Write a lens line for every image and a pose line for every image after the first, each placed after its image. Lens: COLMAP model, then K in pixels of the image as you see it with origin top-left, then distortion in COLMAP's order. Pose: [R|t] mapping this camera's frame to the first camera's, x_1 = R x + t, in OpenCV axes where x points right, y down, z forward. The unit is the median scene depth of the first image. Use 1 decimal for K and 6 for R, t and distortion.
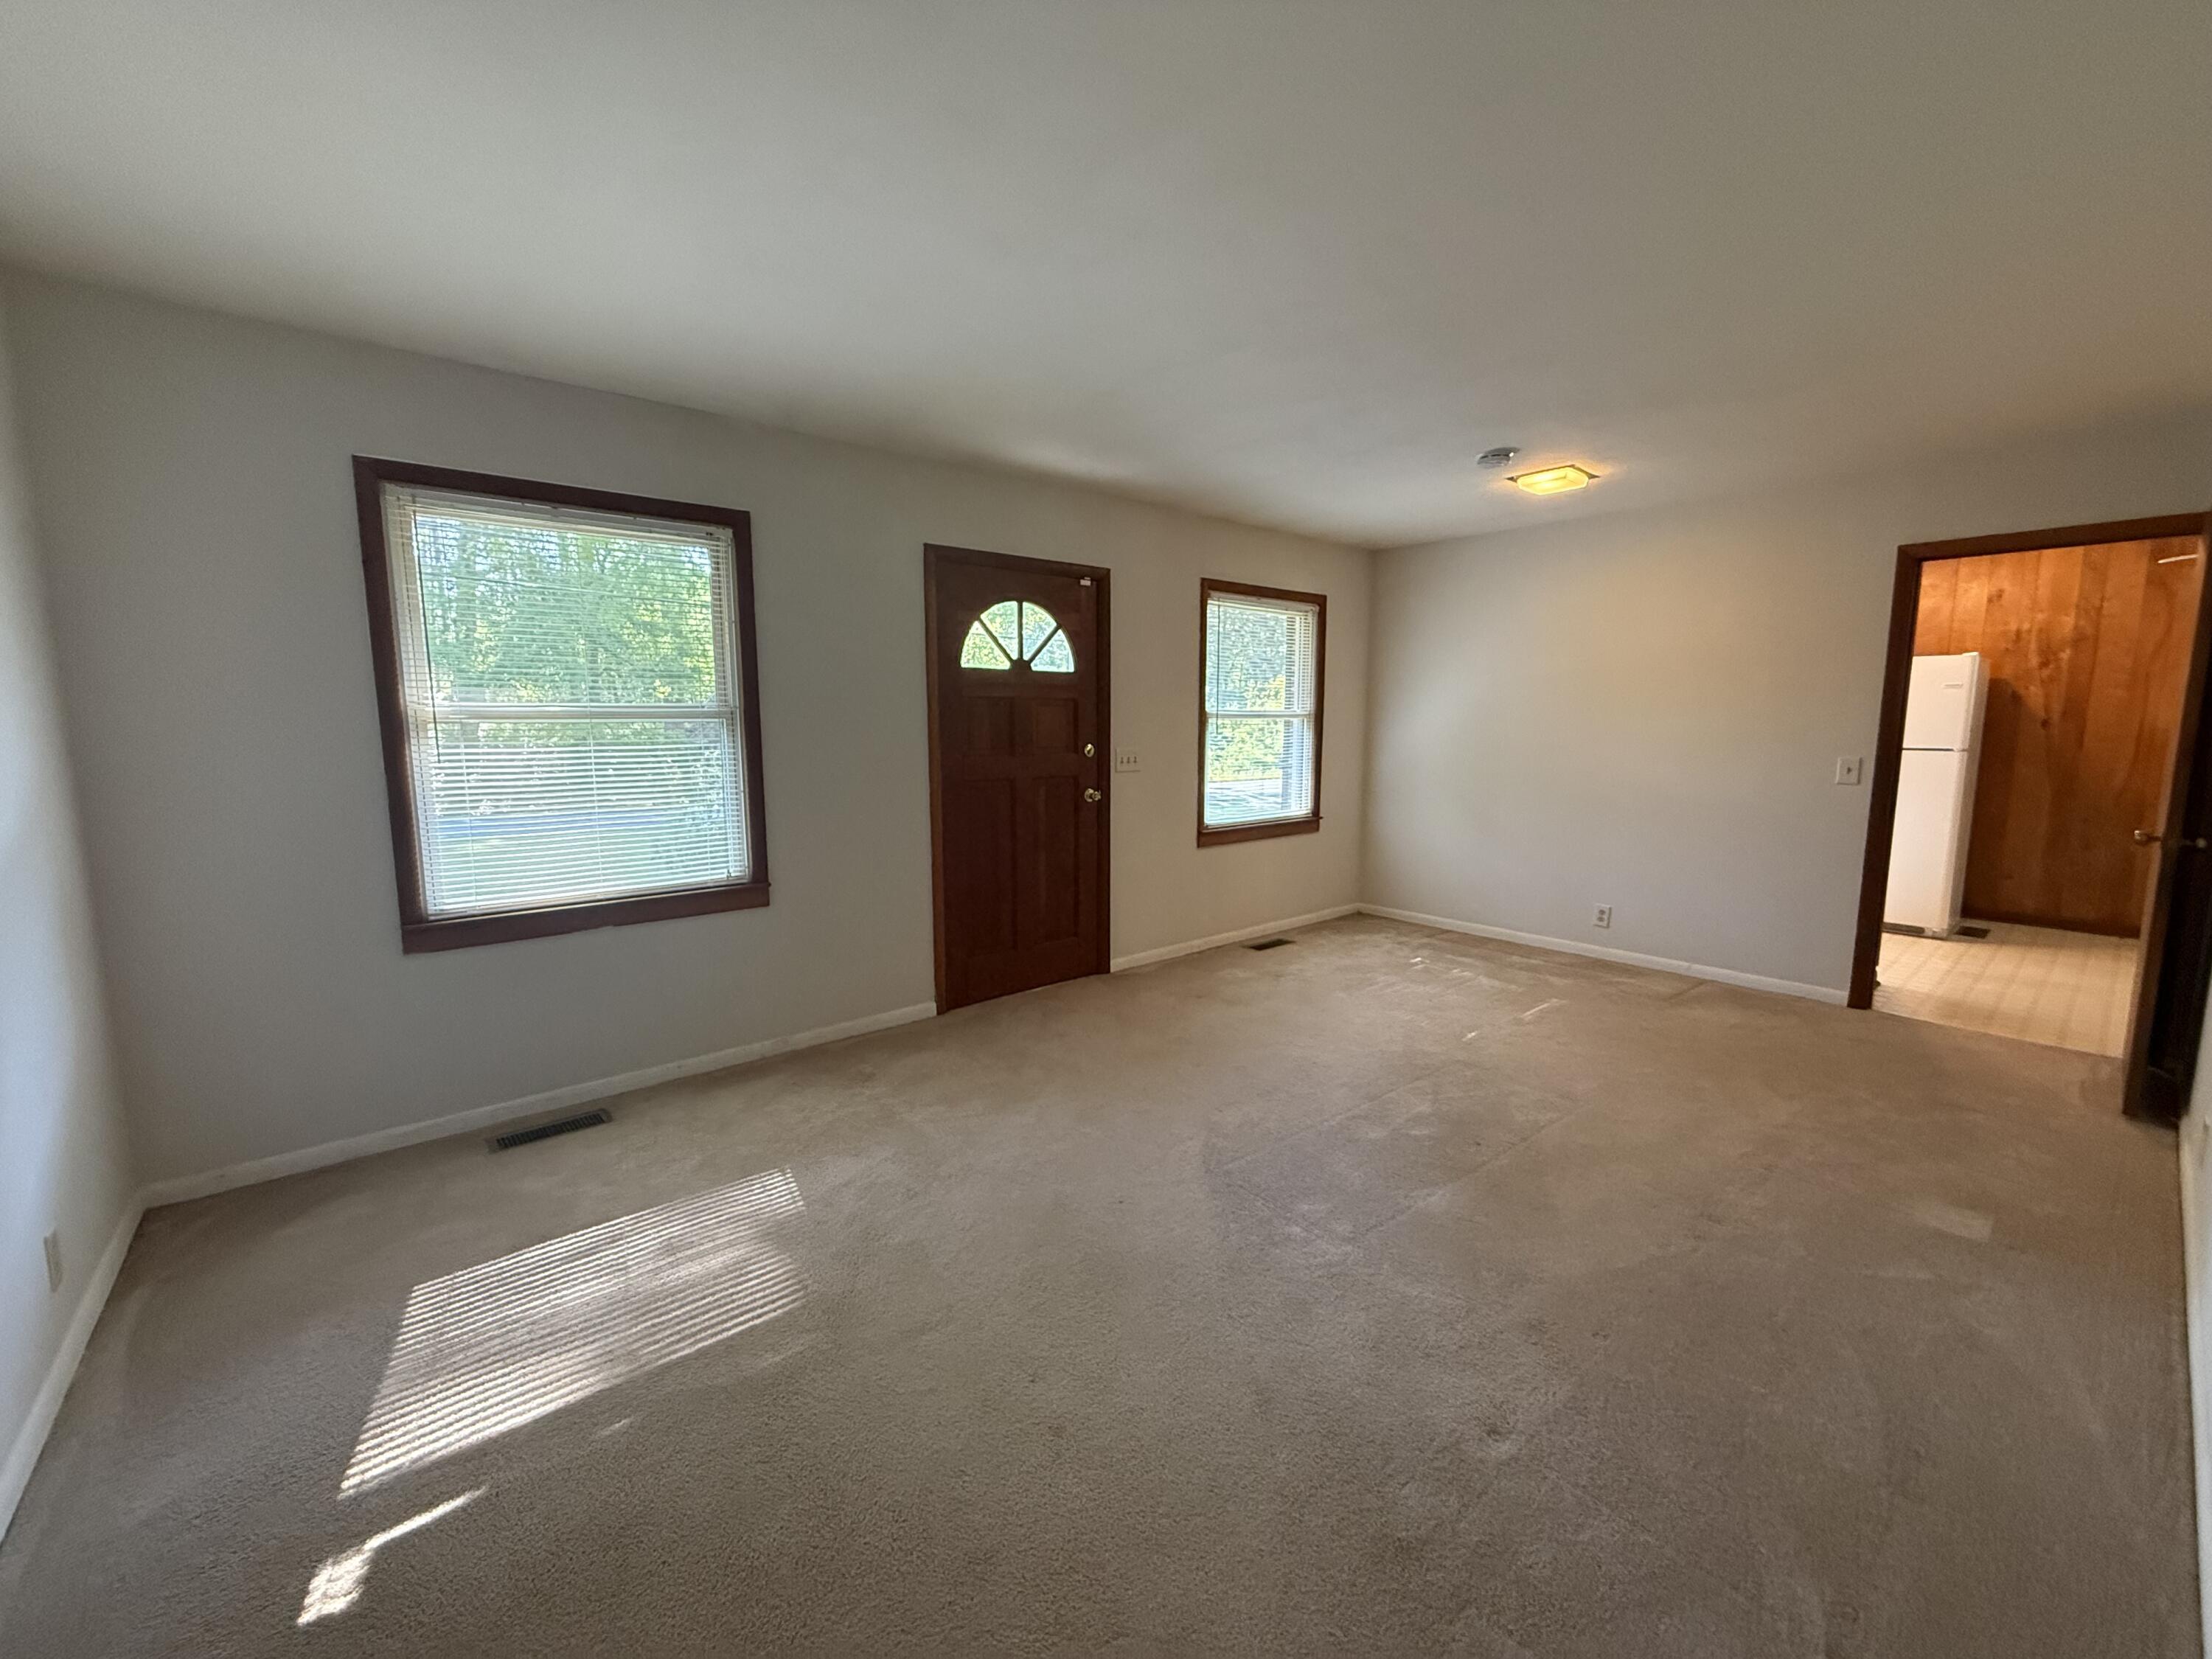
lens RADIAL K [[882.4, 0, 1102.0], [0, 882.4, 830.0], [0, 0, 1]] dist [-0.002904, -0.000011]
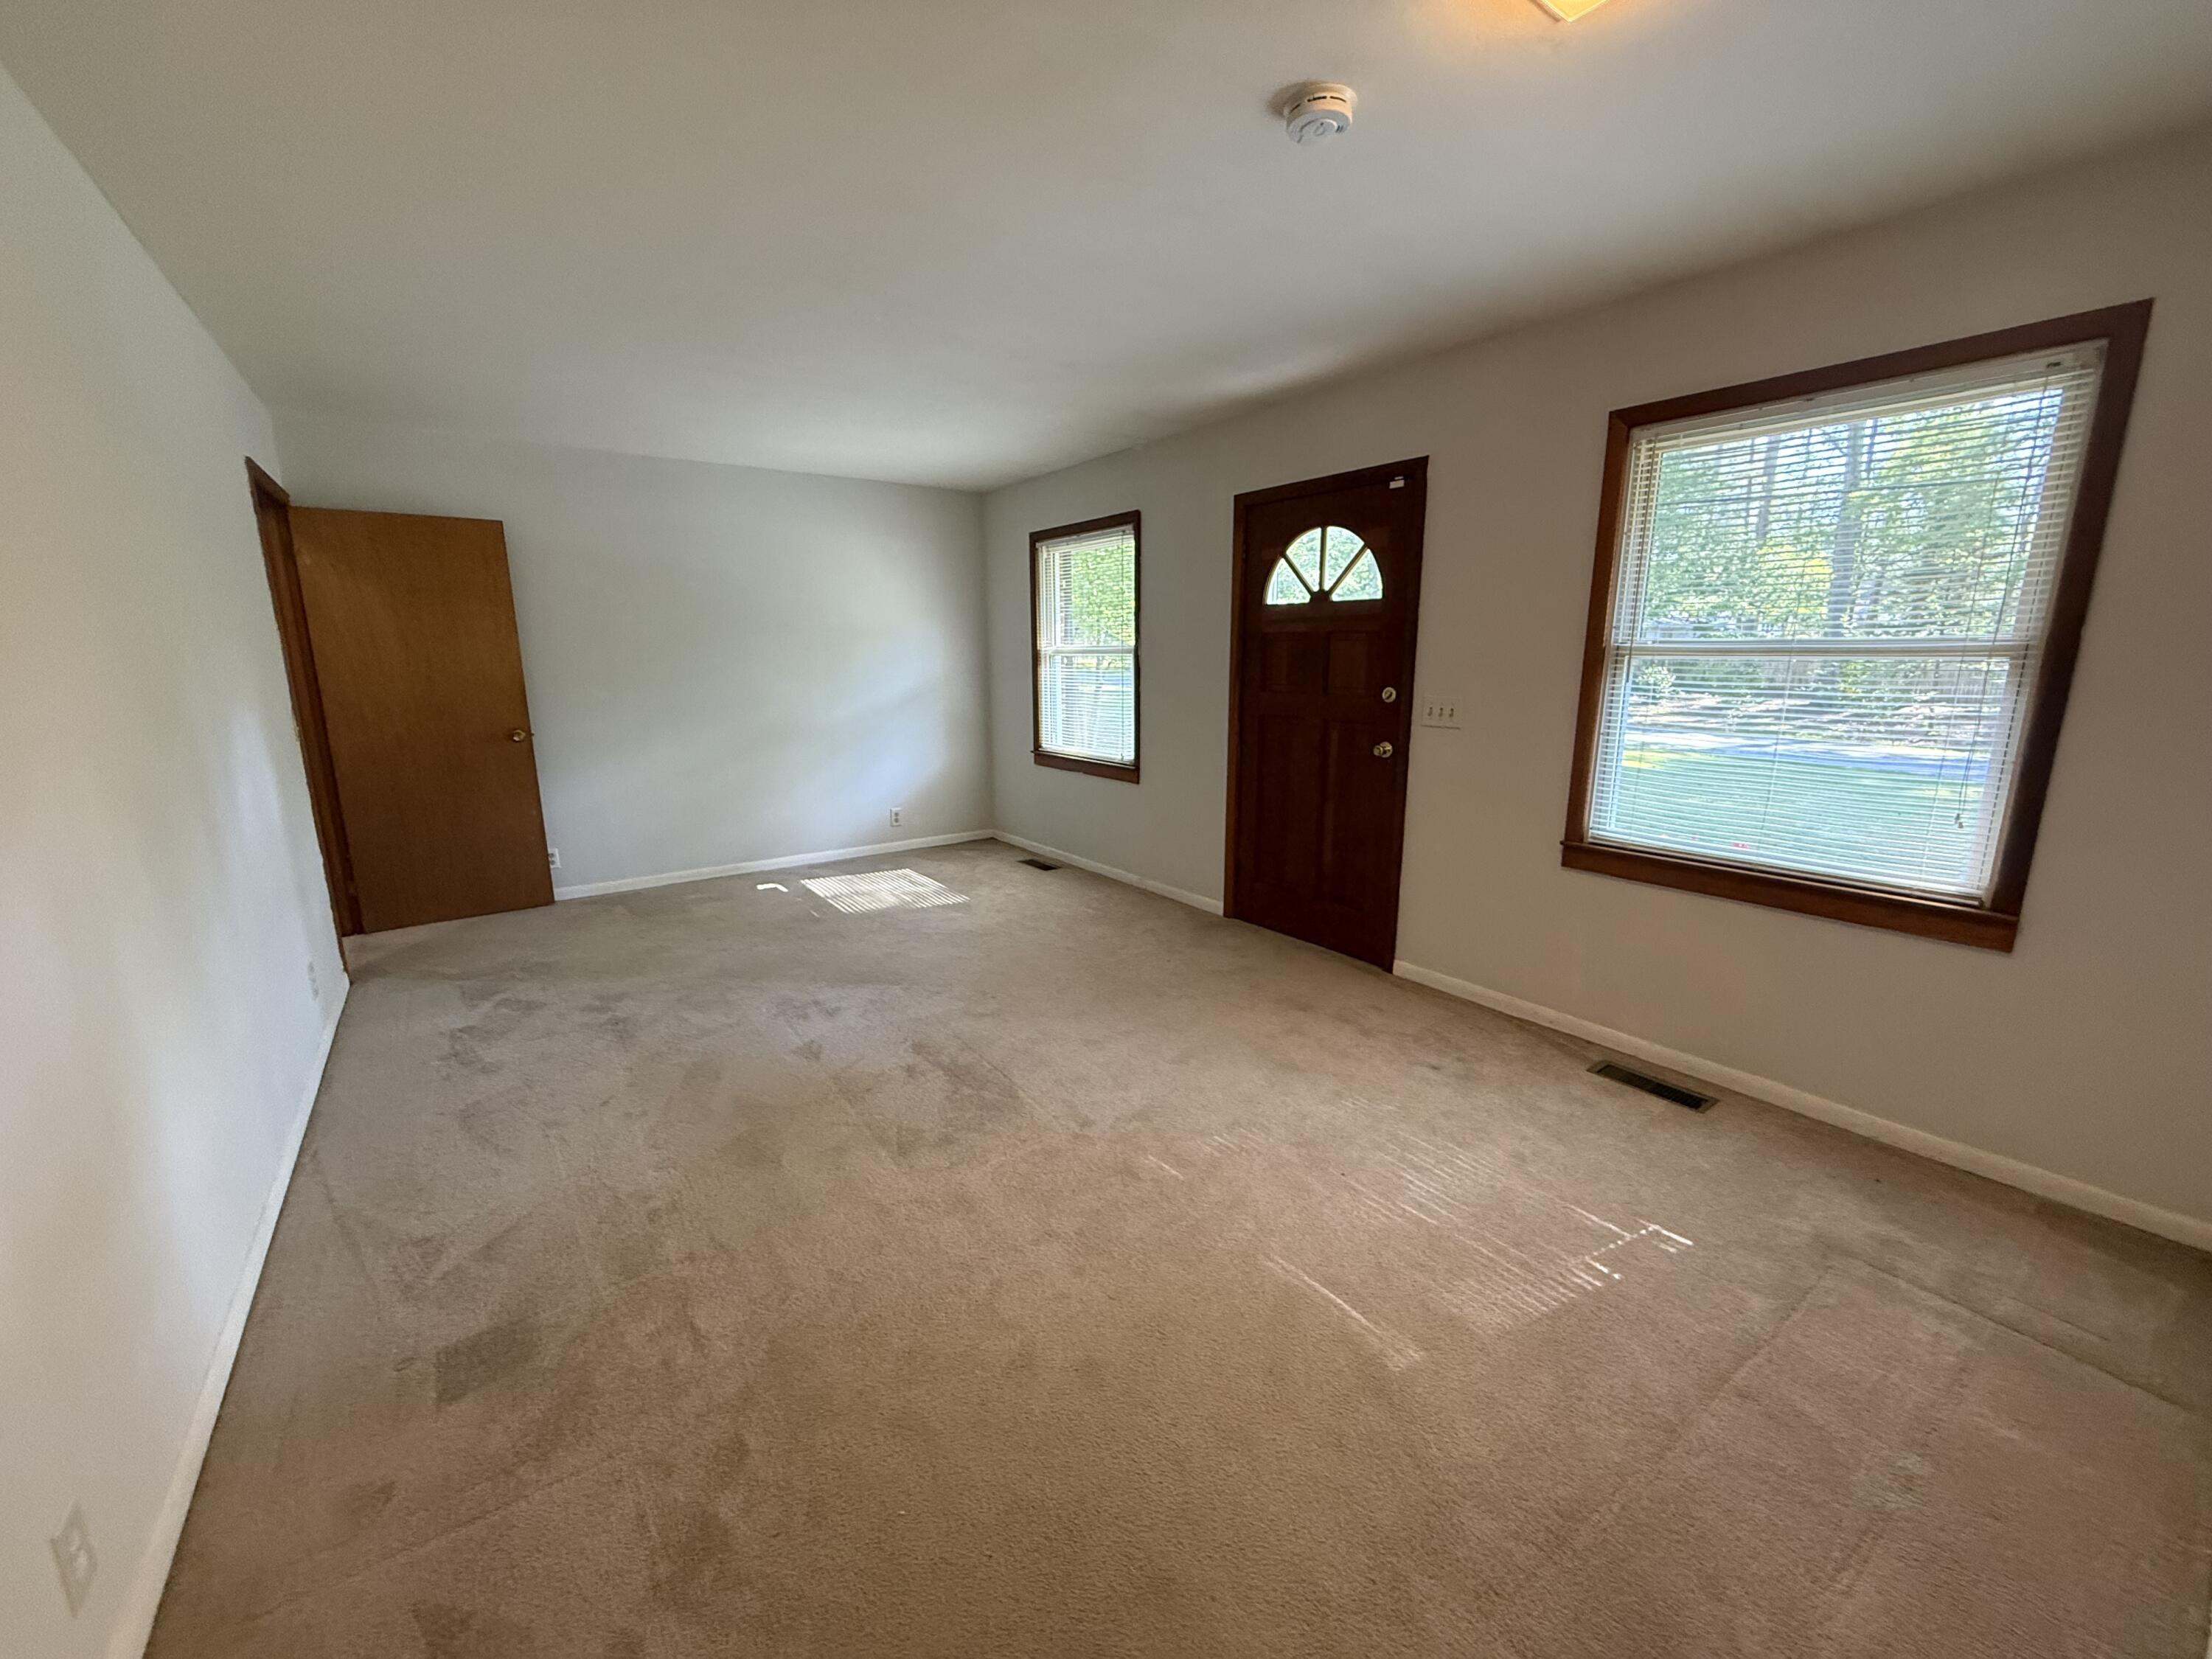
lens RADIAL K [[906.5, 0, 1106.0], [0, 906.5, 829.5], [0, 0, 1]] dist [-0.002628, -0.000385]
pose [[-0.084195, 0.202343, -0.975689, 0.909738], [-0.113065, 0.970902, 0.211107, -0.124762], [0.990014, 0.128090, -0.058867, 0.863706]]
